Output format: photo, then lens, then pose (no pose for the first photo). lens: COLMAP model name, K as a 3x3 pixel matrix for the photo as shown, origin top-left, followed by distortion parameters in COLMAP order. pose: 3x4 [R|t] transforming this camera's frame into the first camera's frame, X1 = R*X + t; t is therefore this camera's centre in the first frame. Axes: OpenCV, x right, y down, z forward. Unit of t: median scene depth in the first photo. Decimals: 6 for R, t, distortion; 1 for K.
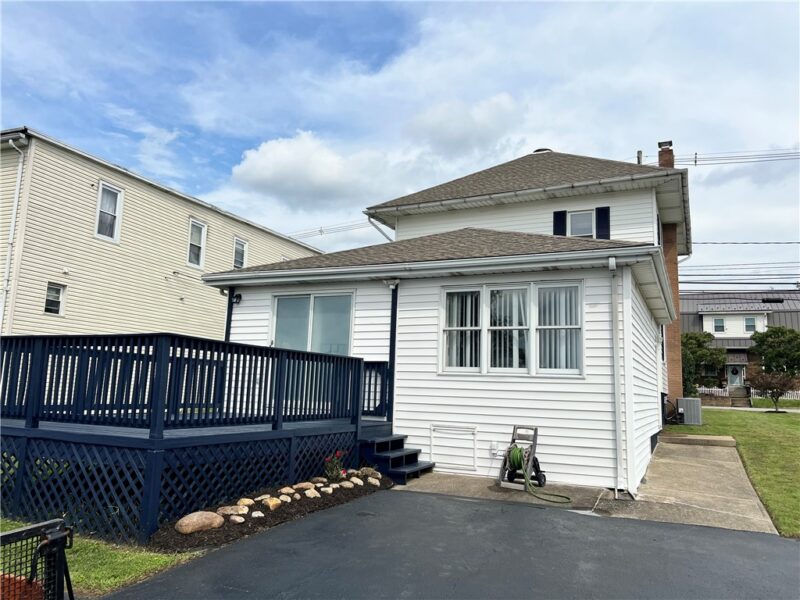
lens RADIAL K [[593.7, 0, 400.0], [0, 593.7, 300.0], [0, 0, 1]] dist [0.032241, -0.009262]
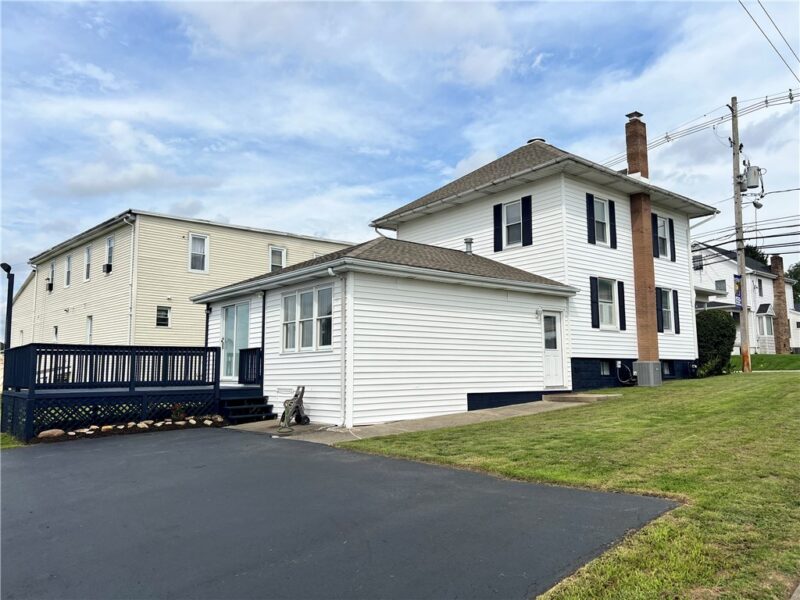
lens RADIAL K [[593.7, 0, 400.0], [0, 593.7, 300.0], [0, 0, 1]] dist [0.032241, -0.009262]
pose [[0.909485, -0.090727, -0.405717, 0.611683], [0.101567, 0.994815, 0.005217, 0.009248], [0.403140, -0.045952, 0.913984, -0.142639]]
